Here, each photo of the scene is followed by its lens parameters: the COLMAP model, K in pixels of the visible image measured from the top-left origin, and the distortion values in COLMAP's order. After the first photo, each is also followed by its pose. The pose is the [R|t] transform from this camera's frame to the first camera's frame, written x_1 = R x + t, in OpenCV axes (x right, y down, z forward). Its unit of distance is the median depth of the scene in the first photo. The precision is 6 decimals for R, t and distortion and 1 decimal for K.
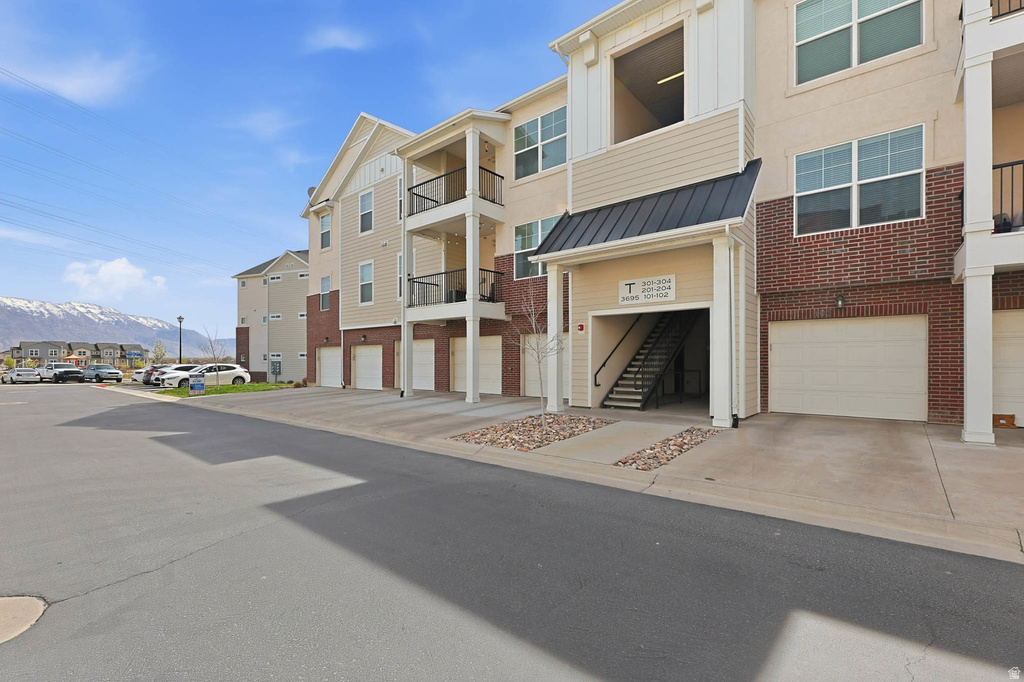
lens RADIAL K [[445.1, 0, 526.8], [0, 445.1, 347.2], [0, 0, 1]] dist [-0.009093, -0.000018]
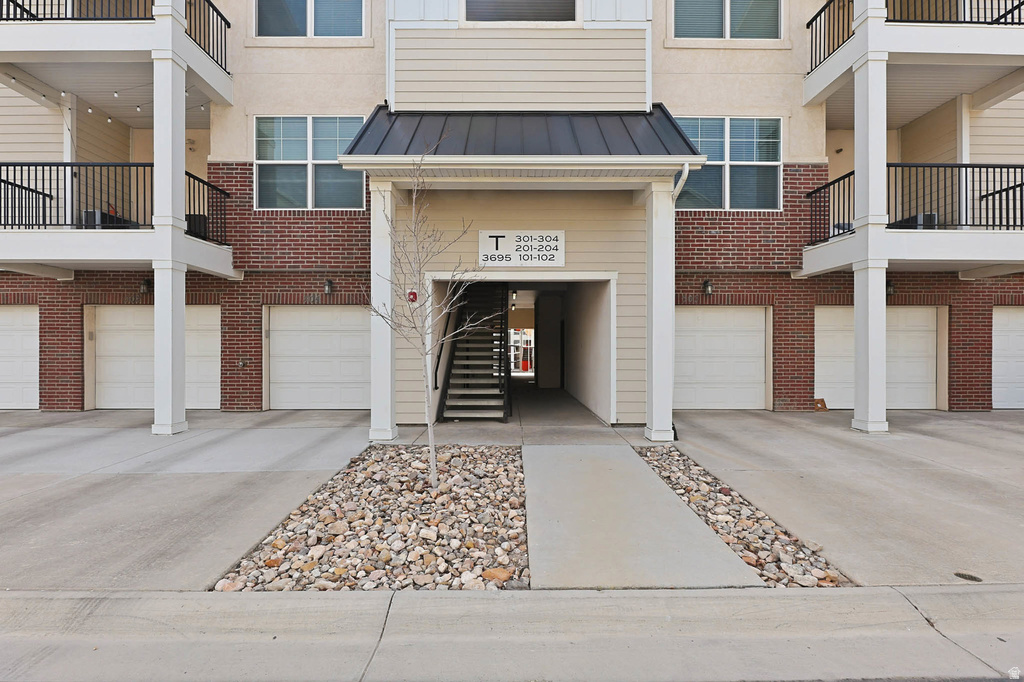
lens RADIAL K [[445.1, 0, 526.8], [0, 445.1, 347.2], [0, 0, 1]] dist [-0.009093, -0.000018]
pose [[0.774425, 0.003848, 0.632654, -0.147386], [-0.020512, 0.999609, 0.019028, 0.010653], [-0.632333, -0.027713, 0.774201, 0.419448]]
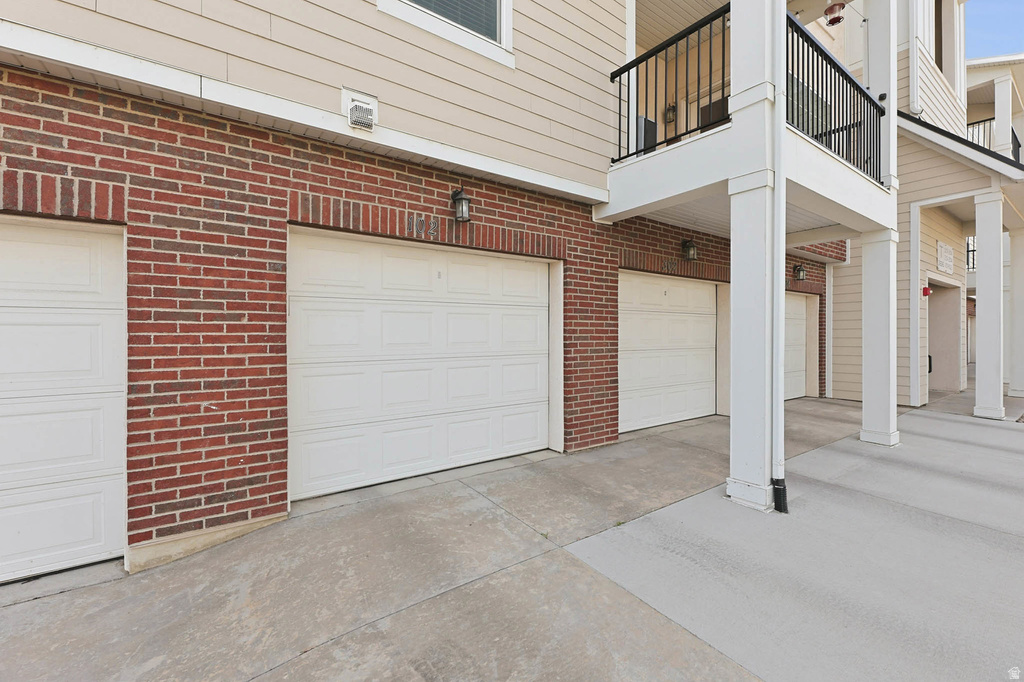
lens RADIAL K [[420.9, 0, 512.0], [0, 420.9, 341.0], [0, 0, 1]] dist [-0.001791, -0.000103]
pose [[0.280042, -0.012129, 0.959911, -0.631819], [-0.029605, 0.999335, 0.021264, 0.034101], [-0.959531, -0.034373, 0.279497, 1.300631]]
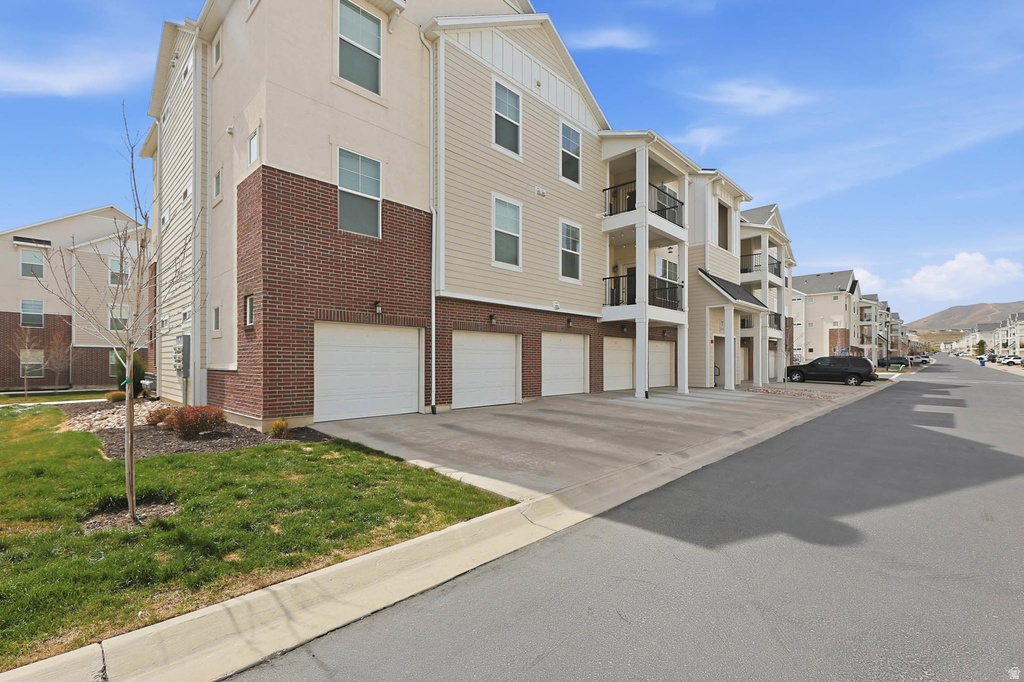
lens RADIAL K [[442.2, 0, 512.0], [0, 442.2, 341.0], [0, 0, 1]] dist [-0.001132, -0.000068]
pose [[0.101435, 0.042530, 0.993933, -1.510531], [-0.040436, 0.998436, -0.038596, 0.046208], [-0.994020, -0.036276, 0.102996, 1.445139]]
